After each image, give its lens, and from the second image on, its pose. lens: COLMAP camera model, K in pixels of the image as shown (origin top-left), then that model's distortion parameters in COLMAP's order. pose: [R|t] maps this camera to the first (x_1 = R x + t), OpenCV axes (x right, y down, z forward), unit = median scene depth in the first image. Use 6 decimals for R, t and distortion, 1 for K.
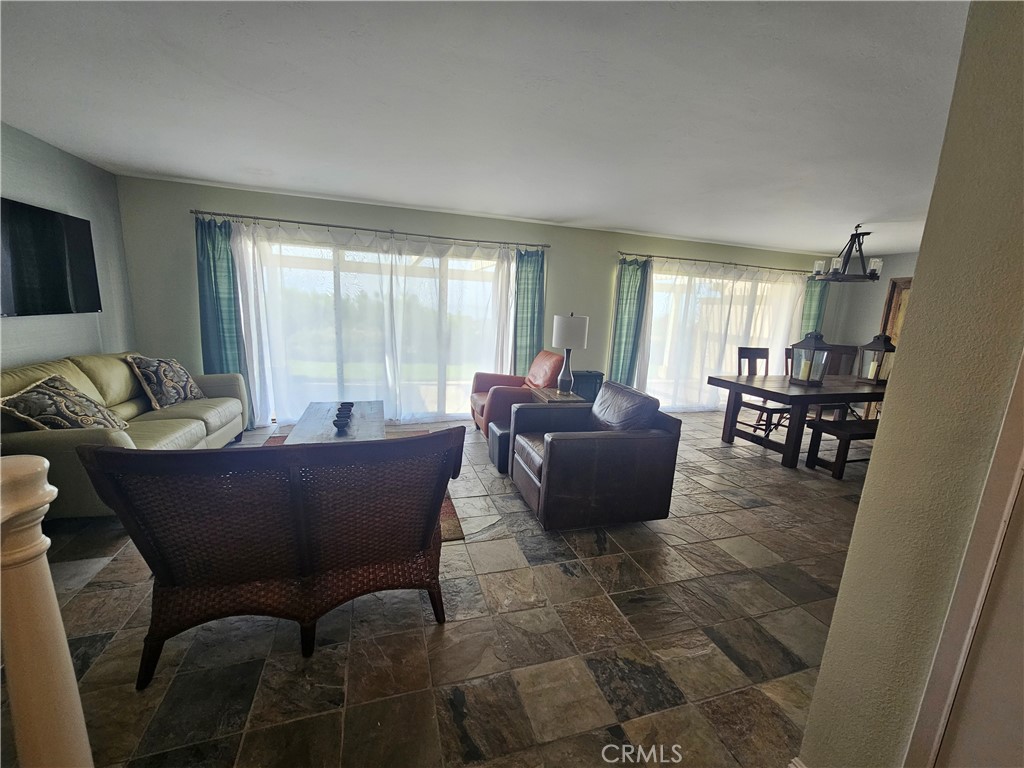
lens RADIAL K [[418.9, 0, 512.2], [0, 418.9, 390.0], [0, 0, 1]] dist [-0.000076, 0.000730]
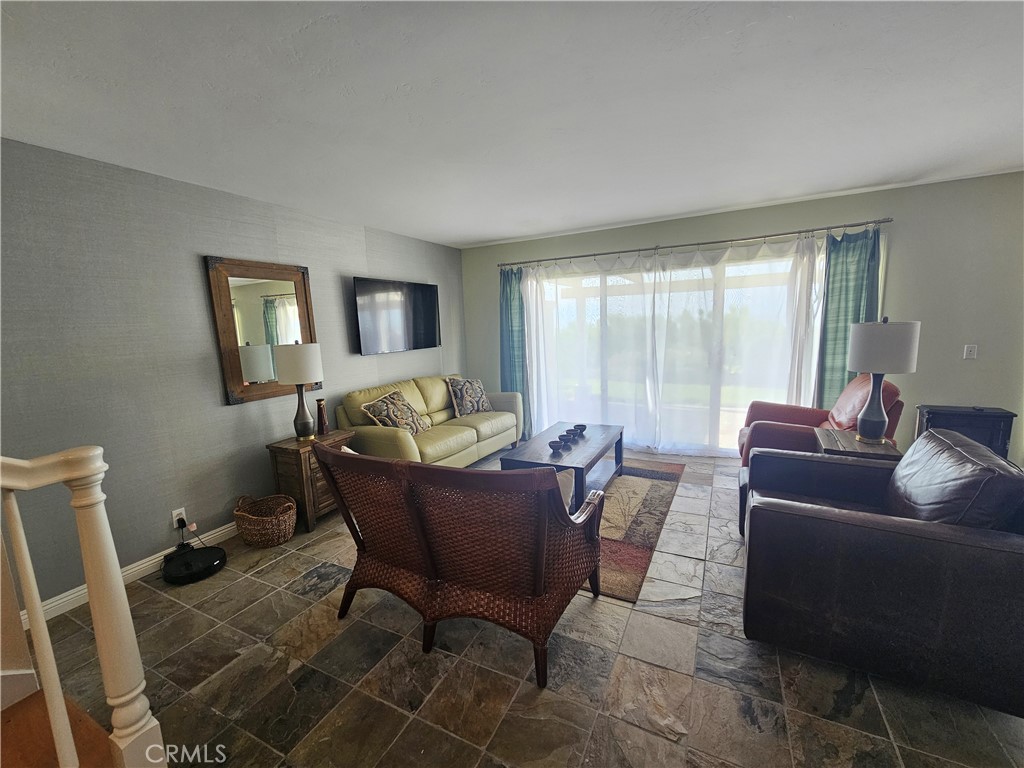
lens RADIAL K [[420.6, 0, 508.6], [0, 420.6, 387.7], [0, 0, 1]] dist [-0.000518, 0.000551]
pose [[0.707949, 0.027589, -0.705725, 0.205737], [-0.064327, 0.997602, -0.025530, -0.023646], [0.703328, 0.063471, 0.708026, 0.150644]]
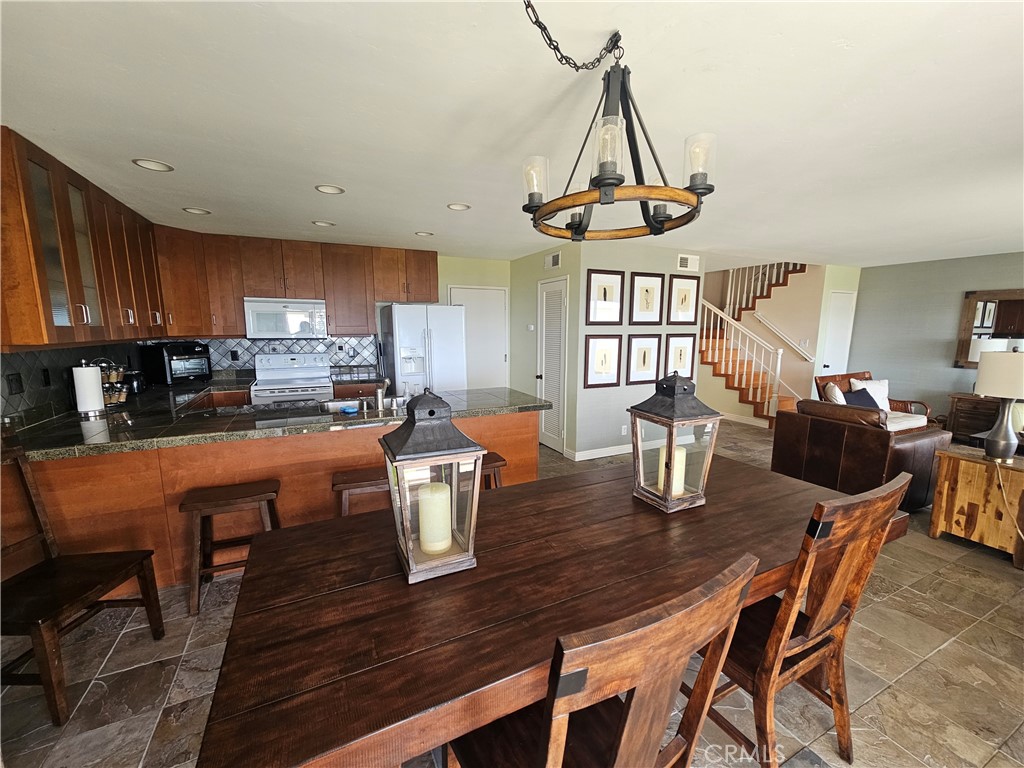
lens RADIAL K [[416.8, 0, 511.0], [0, 416.8, 390.5], [0, 0, 1]] dist [-0.000472, -0.000113]
pose [[-0.988867, -0.028277, -0.146091, 1.157489], [-0.076831, 0.937809, 0.338542, -0.308745], [0.127432, 0.345997, -0.929541, 1.678307]]
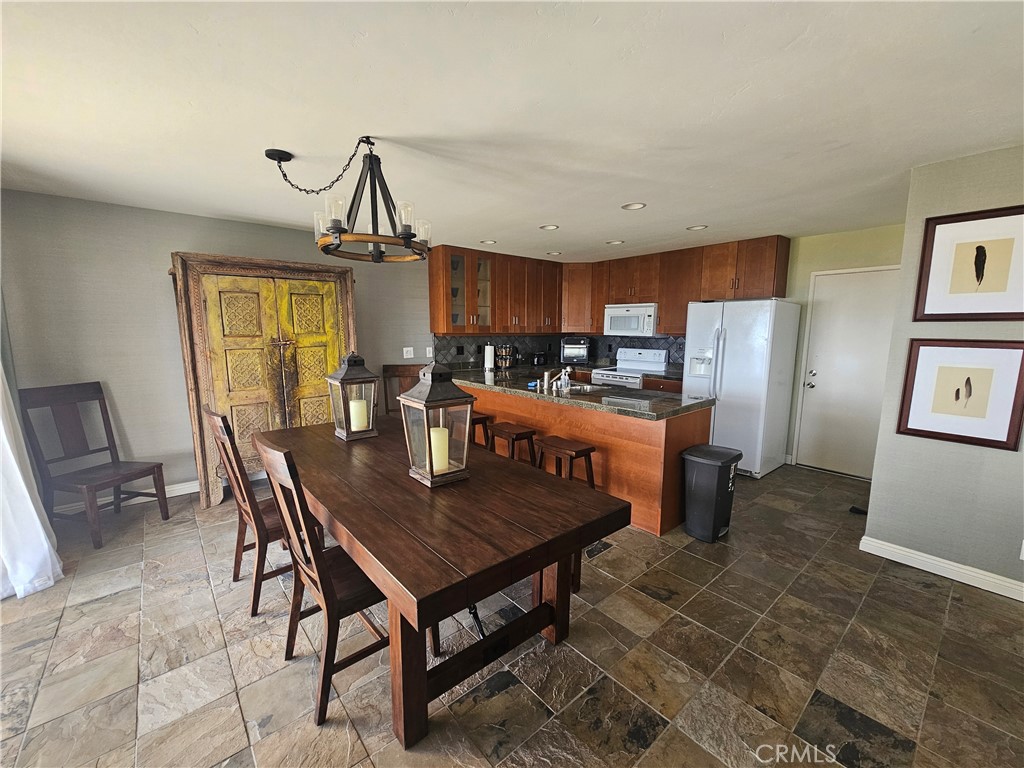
lens RADIAL K [[418.9, 0, 512.2], [0, 418.9, 390.0], [0, 0, 1]] dist [-0.000076, 0.000730]
pose [[-0.387590, -0.183890, 0.903304, 0.340522], [0.162663, 0.950882, 0.263371, -0.269839], [-0.907367, 0.249014, -0.338640, 1.340550]]
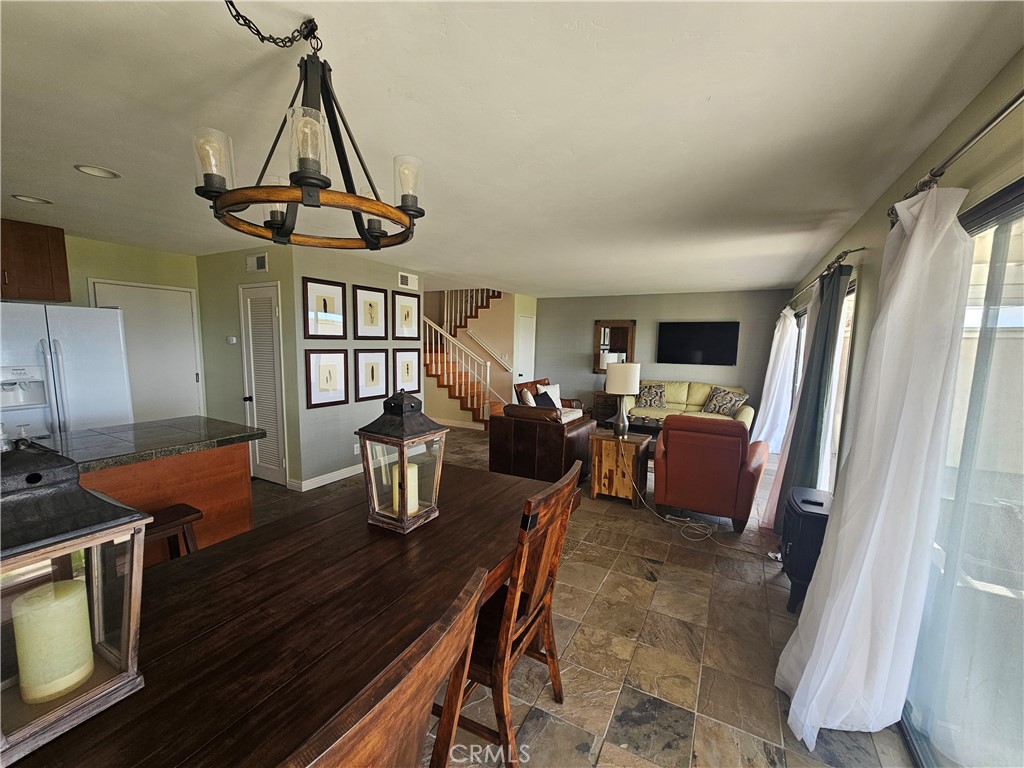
lens RADIAL K [[416.8, 0, 511.0], [0, 416.8, 390.5], [0, 0, 1]] dist [-0.000472, -0.000113]
pose [[-0.718029, 0.018286, -0.695773, 1.142473], [-0.191461, 0.955900, 0.222707, -0.310088], [0.669161, 0.293123, -0.682863, 1.657542]]
